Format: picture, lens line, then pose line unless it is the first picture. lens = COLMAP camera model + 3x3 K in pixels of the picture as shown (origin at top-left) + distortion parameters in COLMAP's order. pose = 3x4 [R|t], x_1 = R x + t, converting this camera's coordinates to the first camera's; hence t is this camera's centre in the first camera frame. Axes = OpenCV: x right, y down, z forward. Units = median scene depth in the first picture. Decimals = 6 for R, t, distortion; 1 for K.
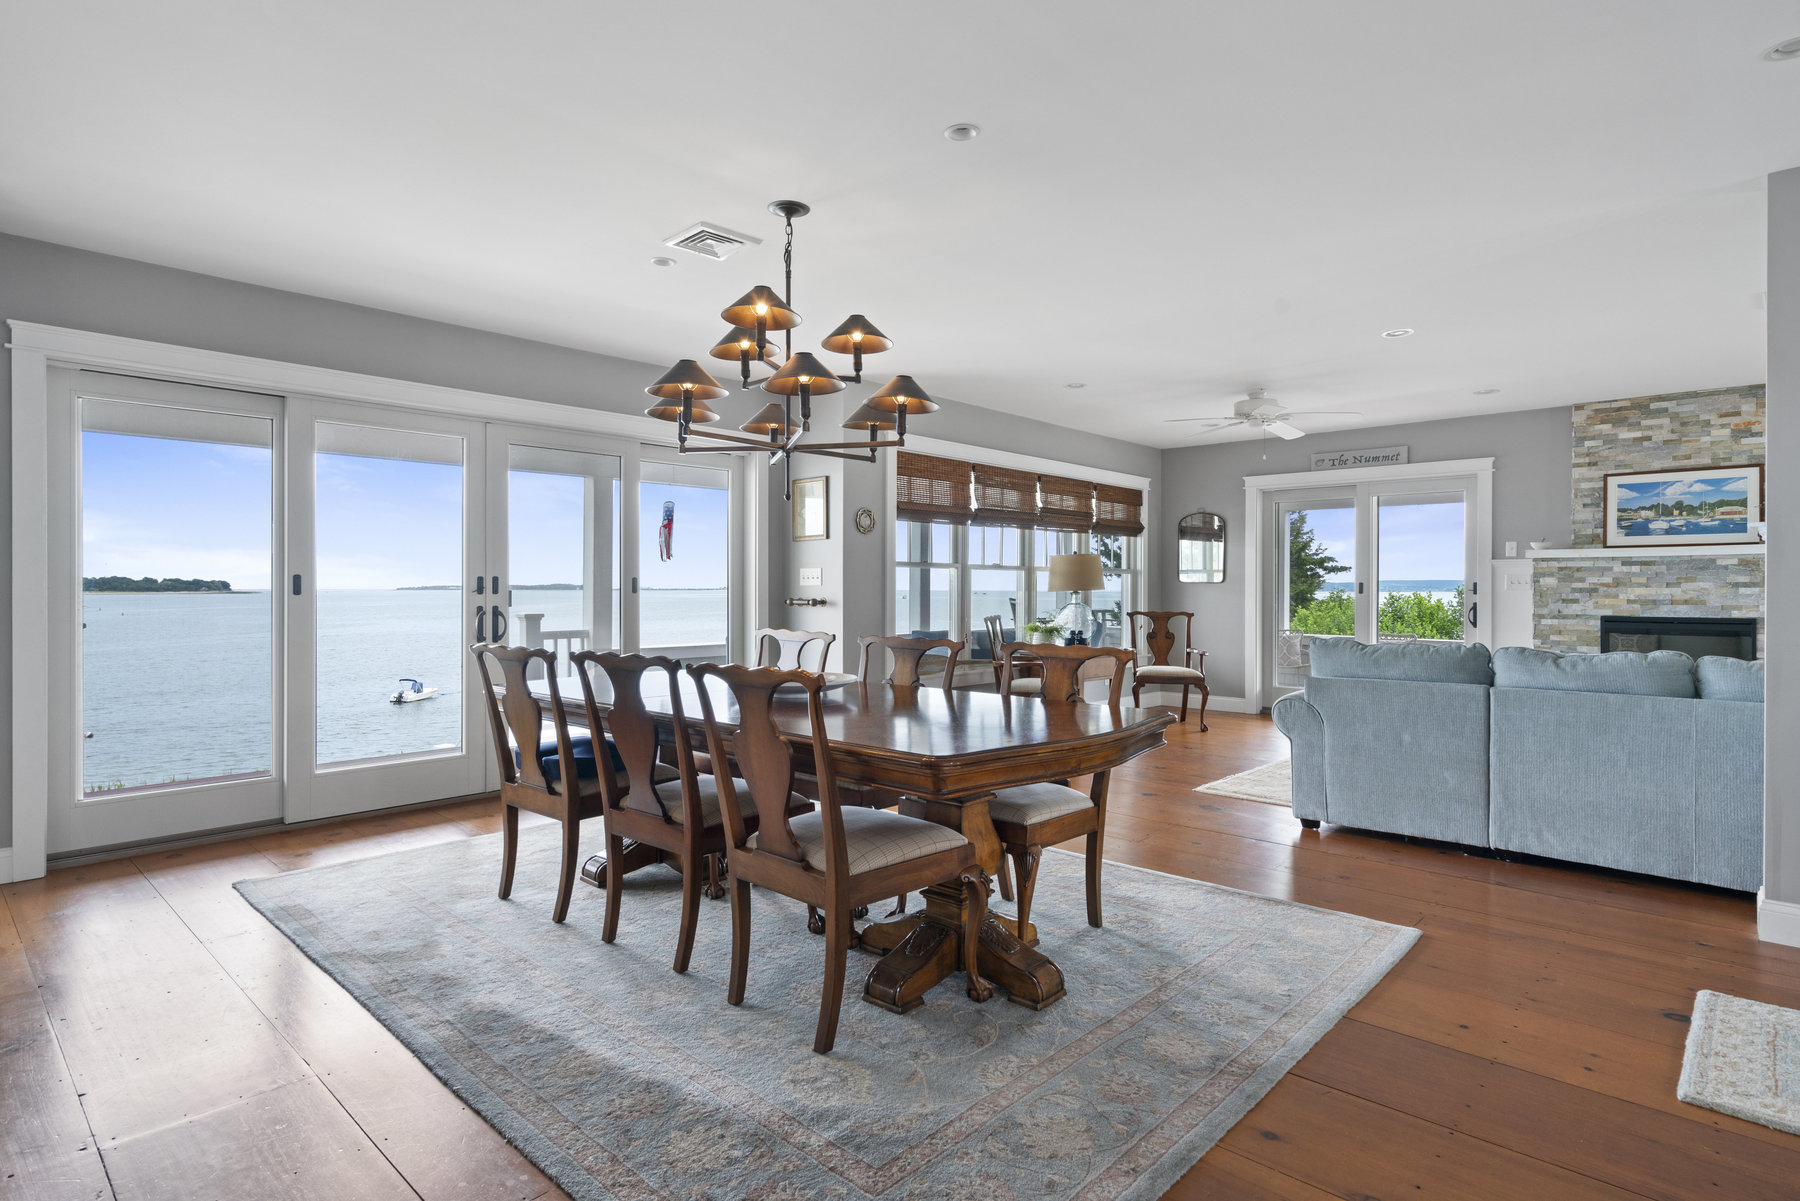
lens RADIAL K [[934.7, 0, 911.9], [0, 934.7, 596.2], [0, 0, 1]] dist [0.004893, 0.000213]
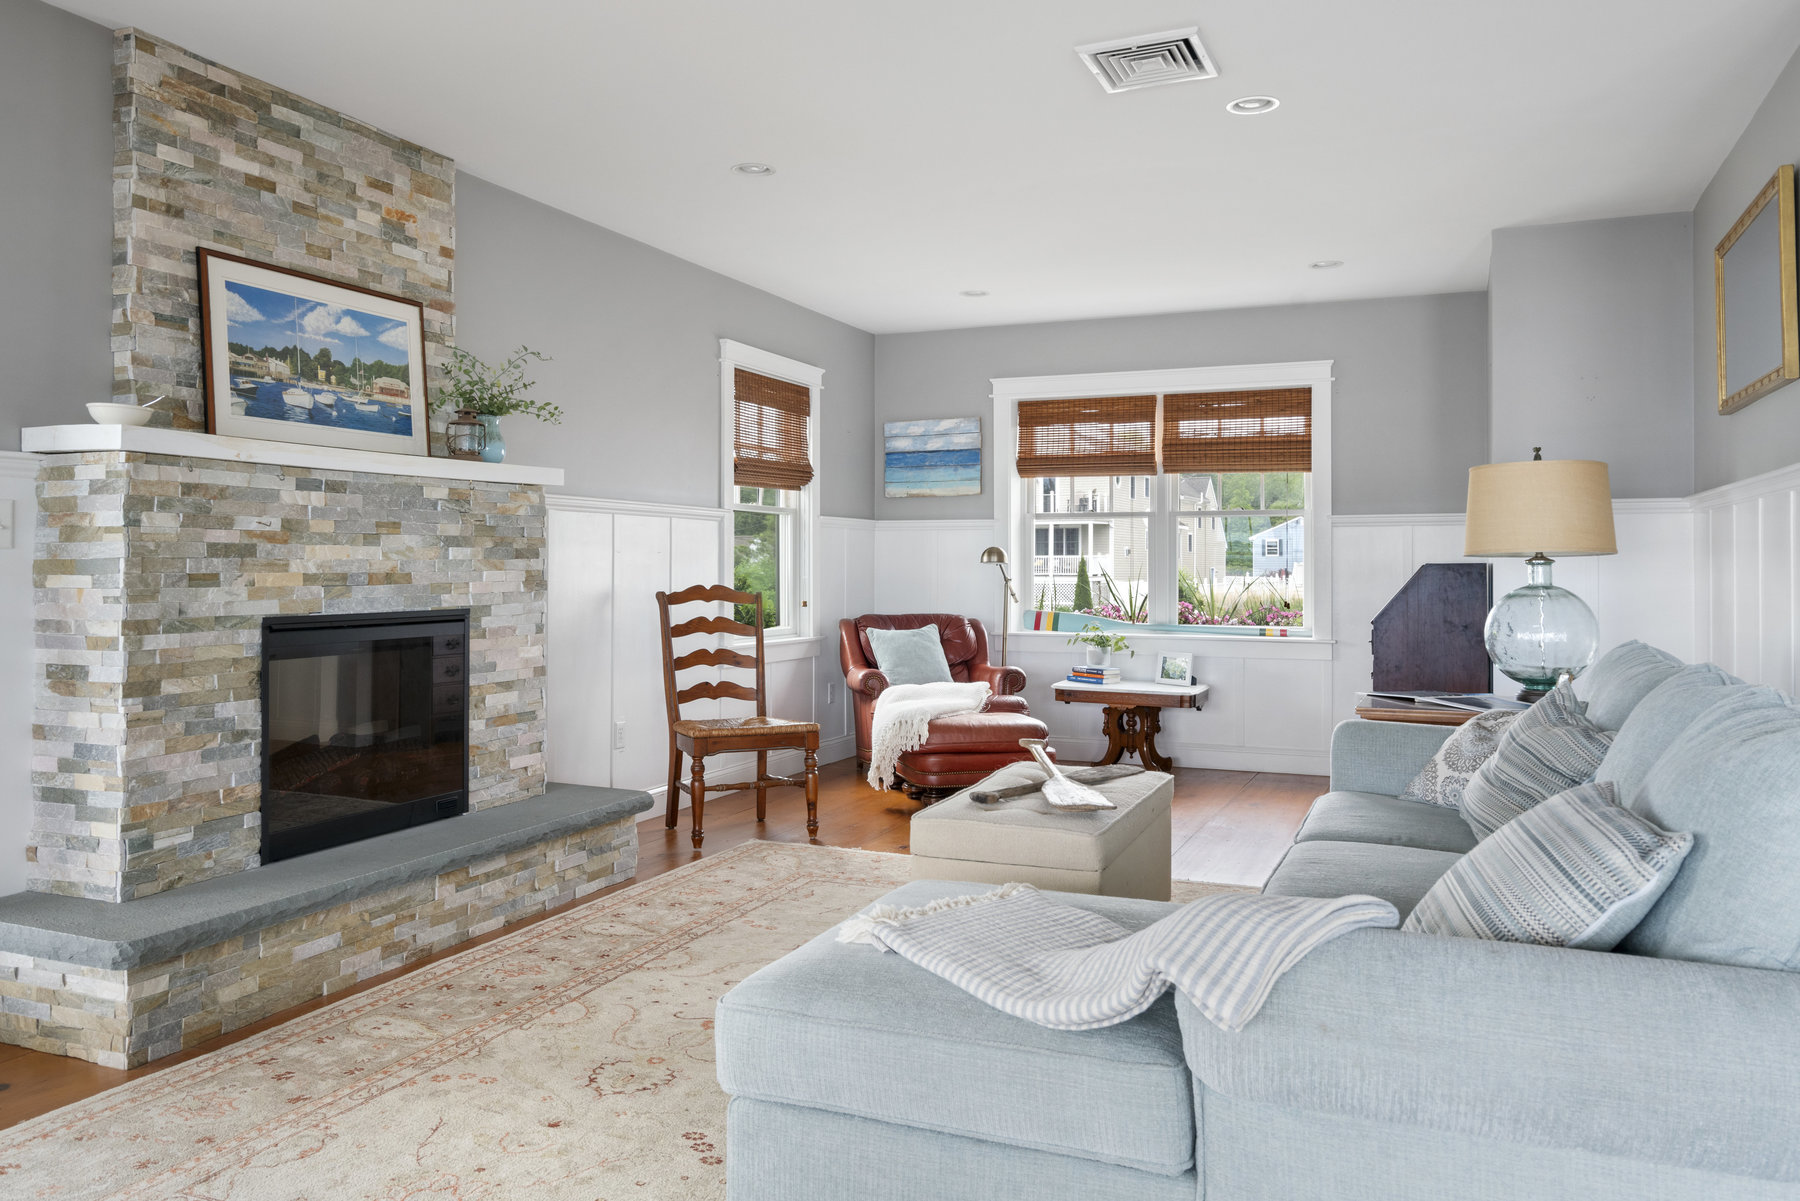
lens RADIAL K [[1318.9, 0, 911.5], [0, 1318.9, 562.5], [0, 0, 1]] dist [-0.002202, 0.008631]
pose [[-0.335671, -0.000338, 0.941979, 0.139837], [0.006678, 0.999974, 0.002739, -0.001153], [-0.941956, 0.007210, -0.335660, 0.933876]]
